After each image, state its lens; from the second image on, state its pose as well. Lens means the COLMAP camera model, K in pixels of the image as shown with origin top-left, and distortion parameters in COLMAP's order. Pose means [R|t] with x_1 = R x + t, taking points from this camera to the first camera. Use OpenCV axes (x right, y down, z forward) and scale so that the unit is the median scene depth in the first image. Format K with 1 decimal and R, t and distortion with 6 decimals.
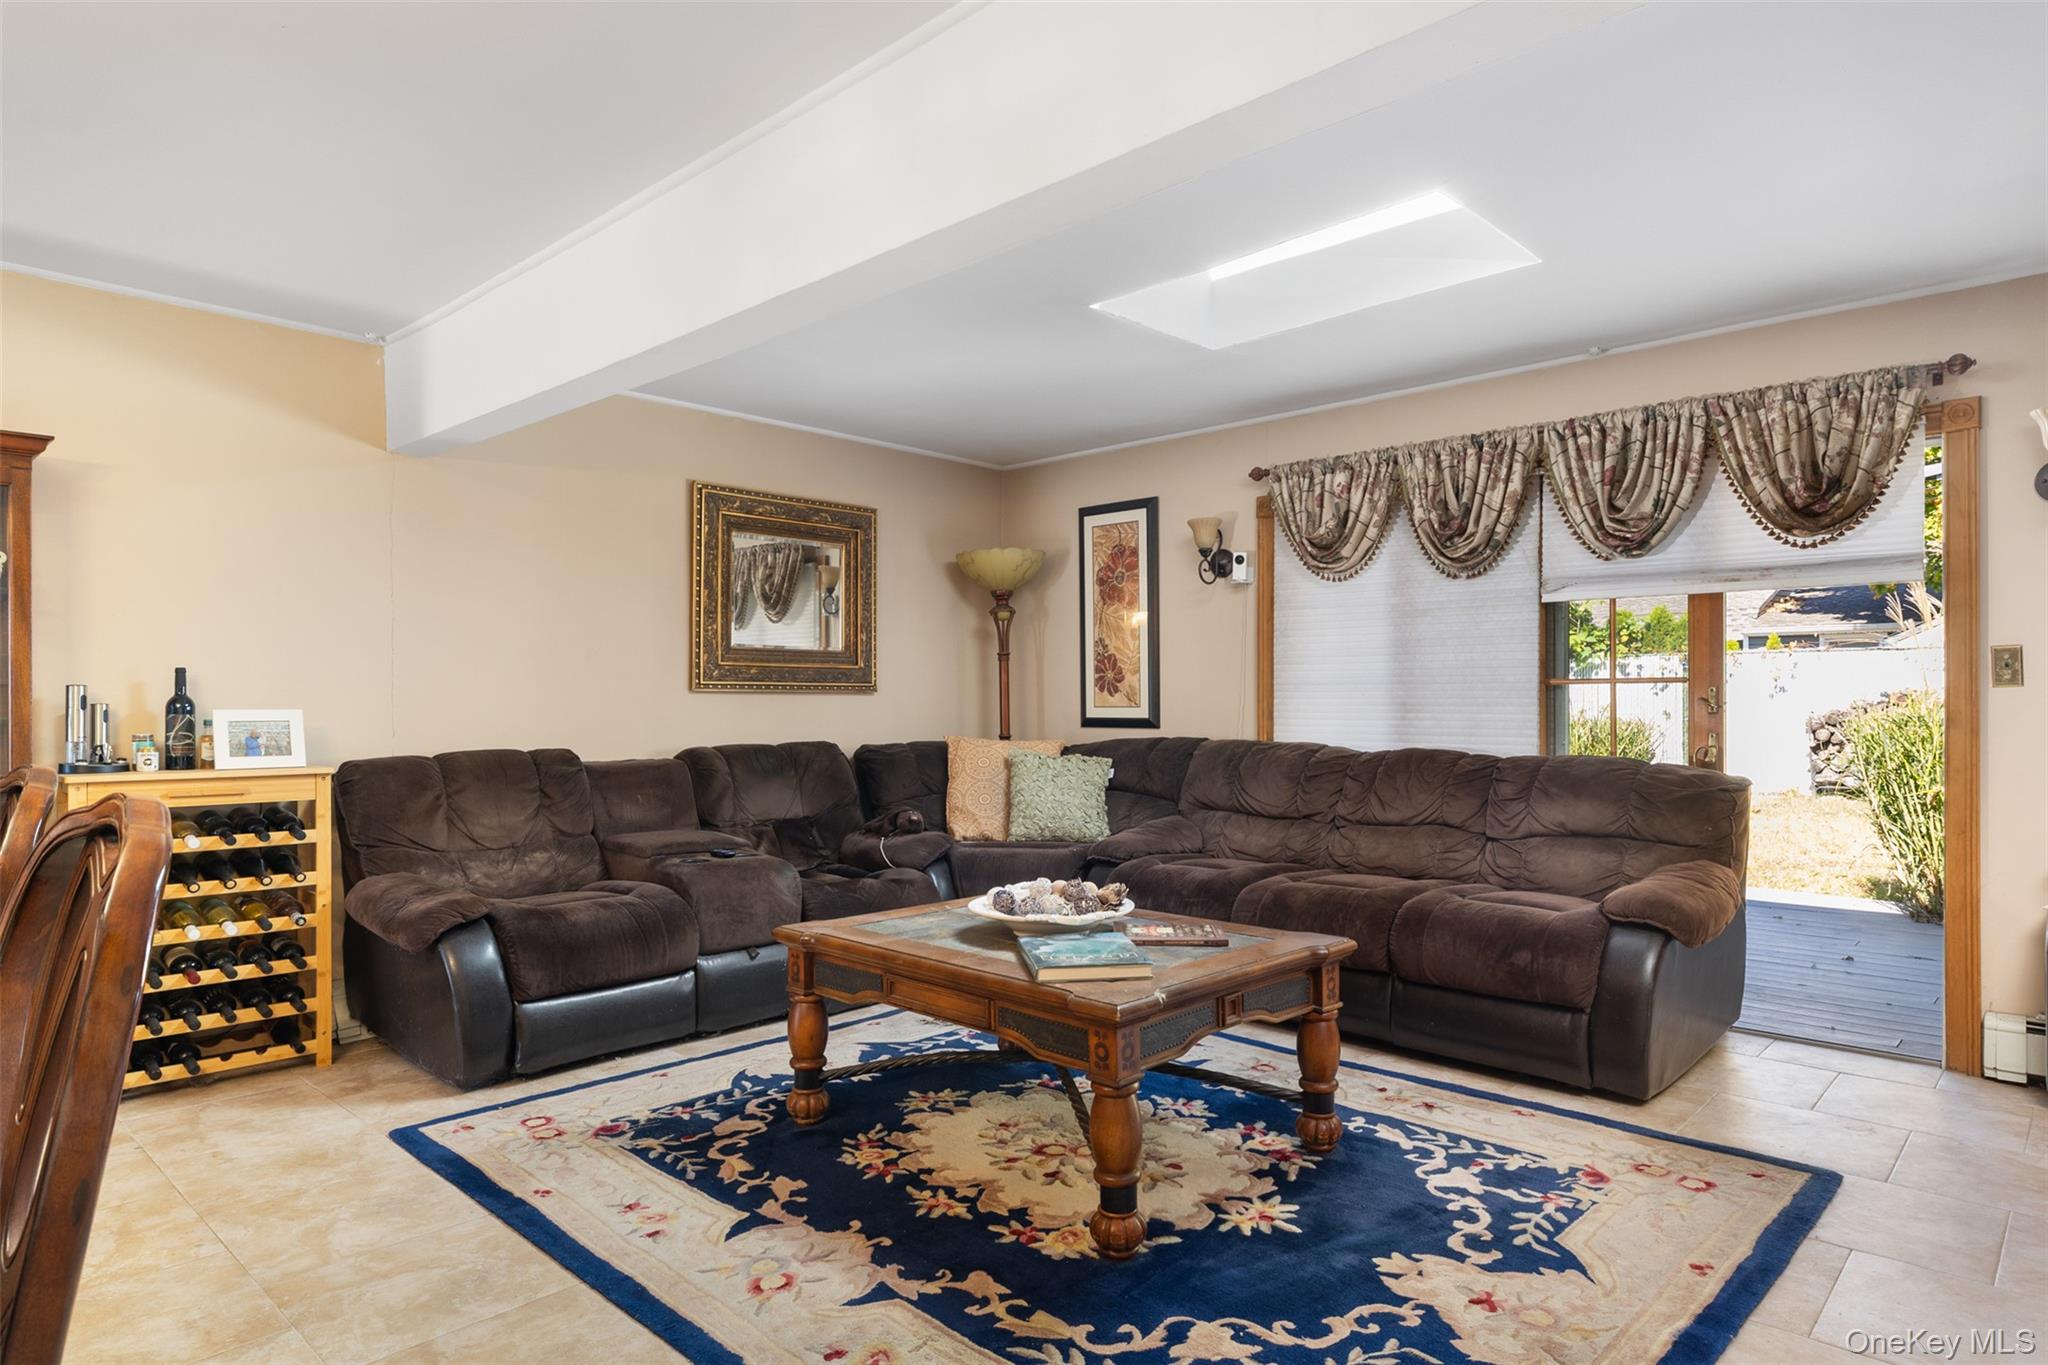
lens RADIAL K [[1173.0, 0, 1044.7], [0, 1173.0, 703.6], [0, 0, 1]] dist [-0.004459, 0.000600]
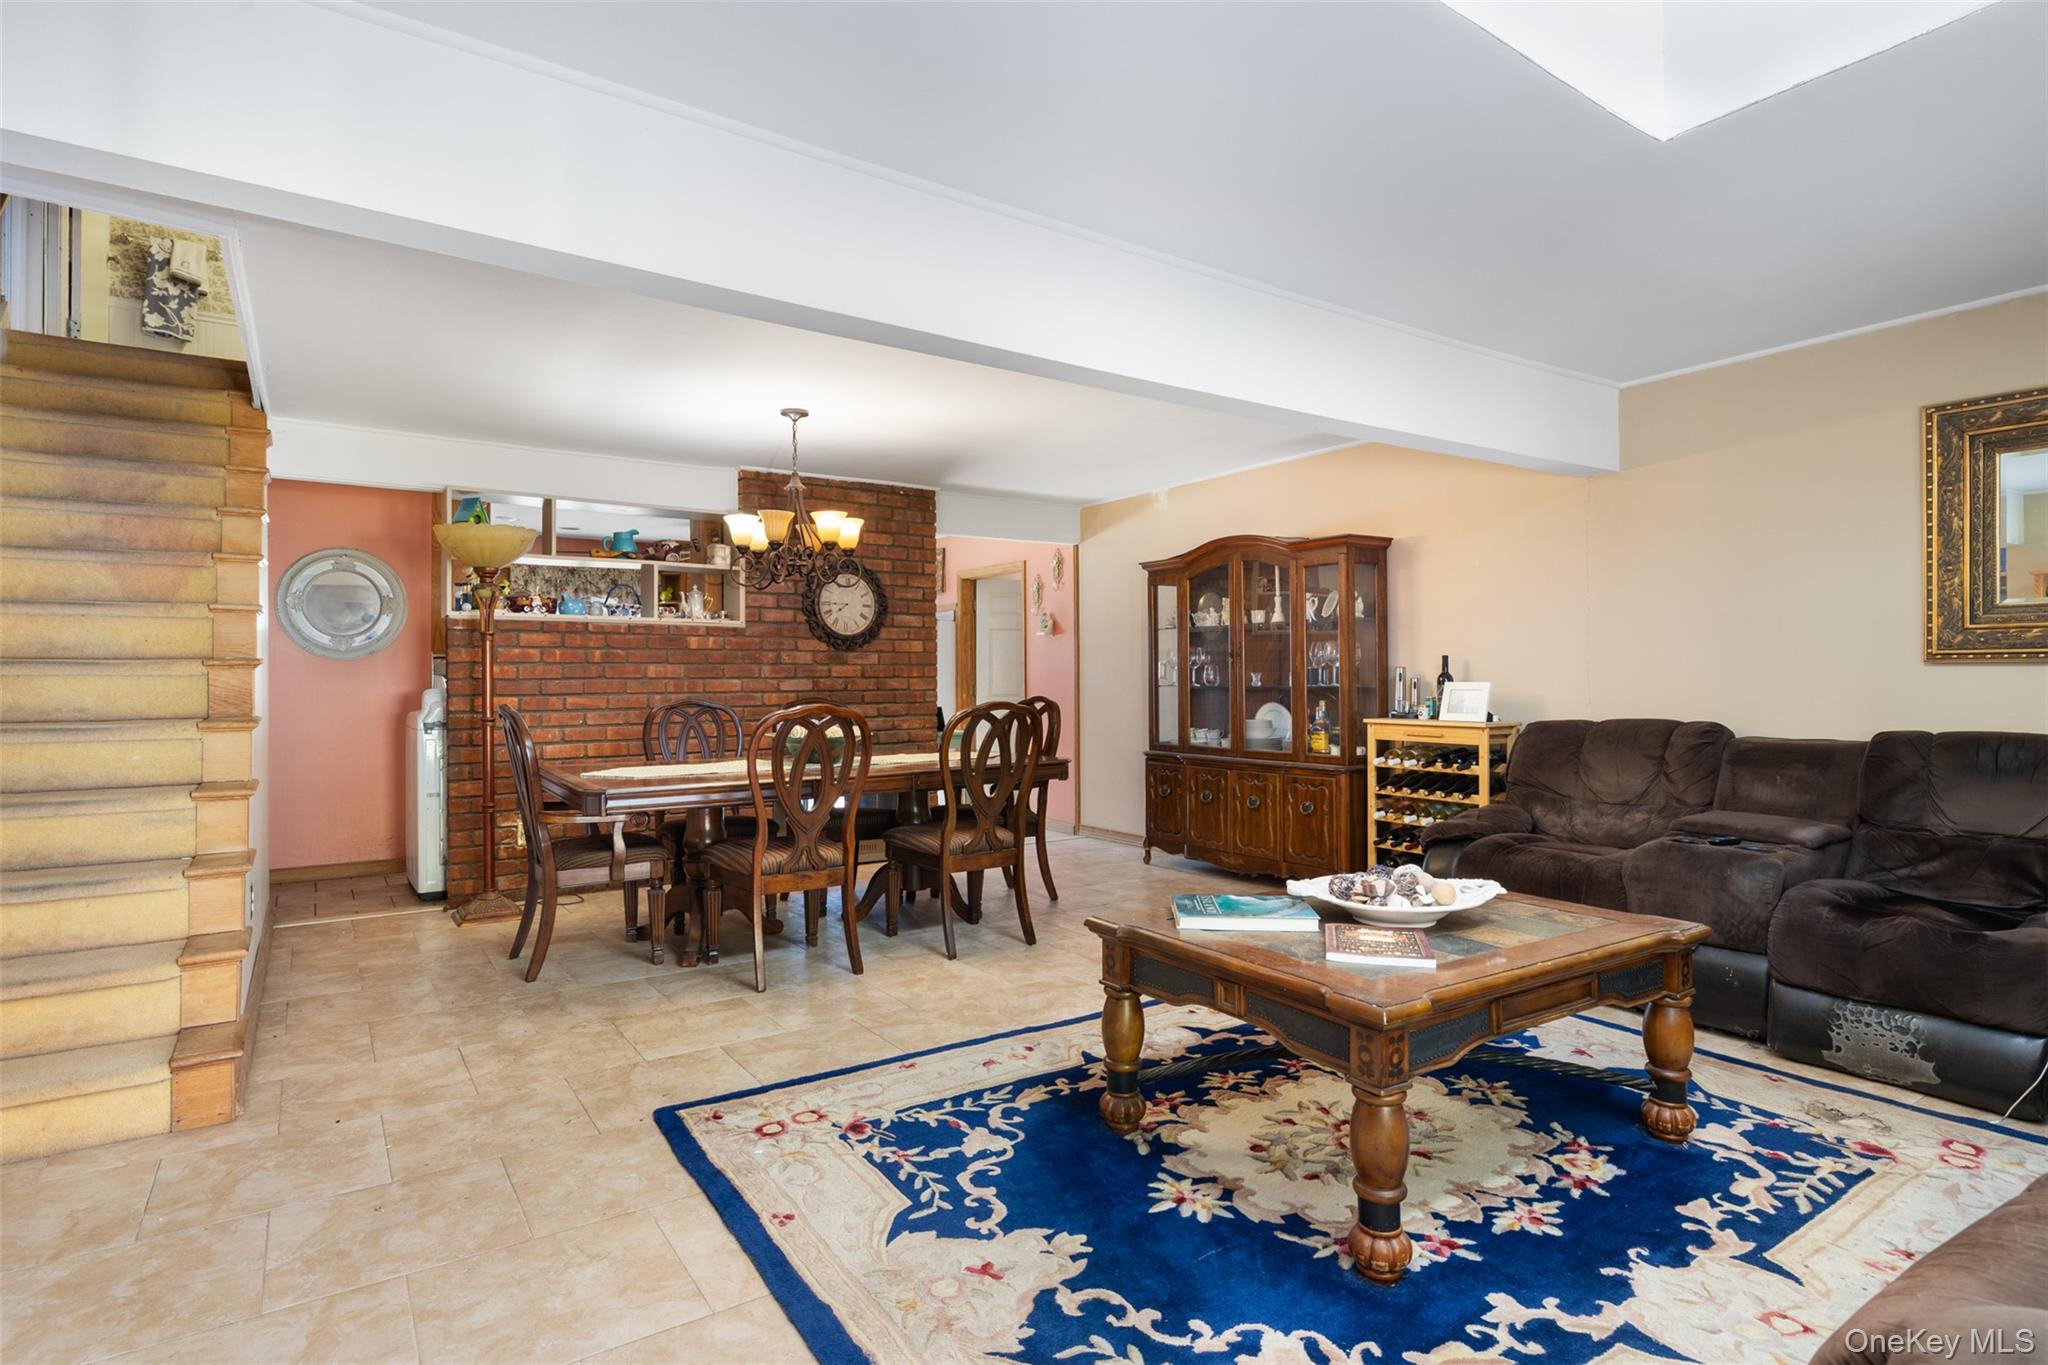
lens RADIAL K [[1058.8, 0, 1024.0], [0, 1058.8, 682.5], [0, 0, 1]] dist [-0.001542, 0.000272]
pose [[-0.226336, 0.008381, -0.974013, 0.809934], [0.002164, 0.999965, 0.008102, -0.006657], [0.974047, -0.000274, -0.226346, 0.795877]]
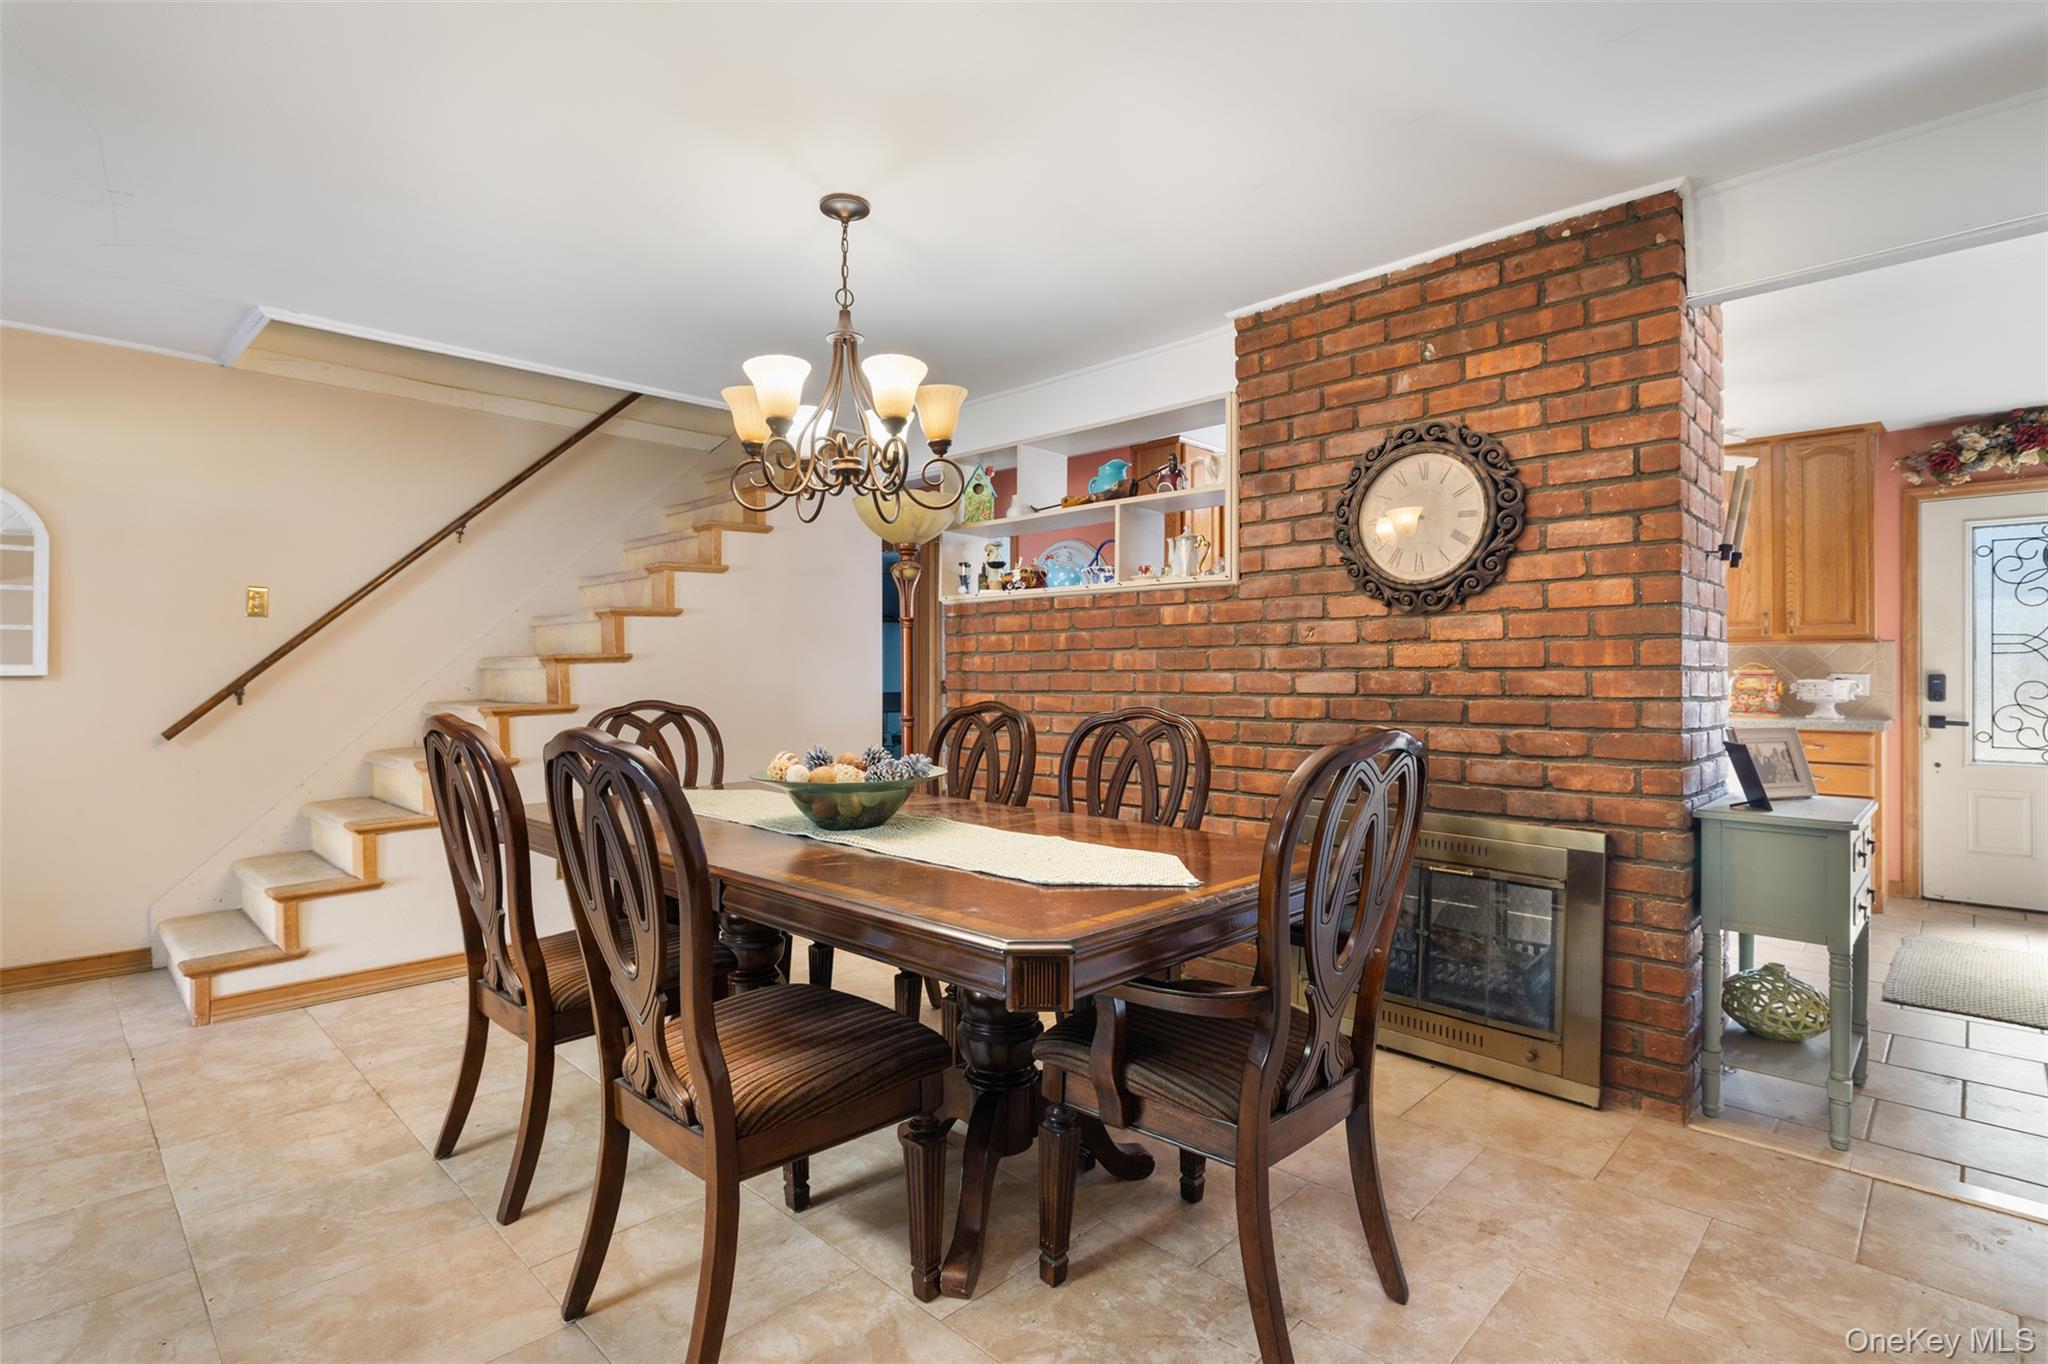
lens RADIAL K [[1000.8, 0, 1011.9], [0, 1000.8, 676.1], [0, 0, 1]] dist [-0.003431, 0.000643]
pose [[-0.999496, -0.001583, 0.031694, -0.616500], [-0.001737, 0.999987, -0.004830, 0.010097], [-0.031686, -0.004882, -0.999486, 0.928721]]
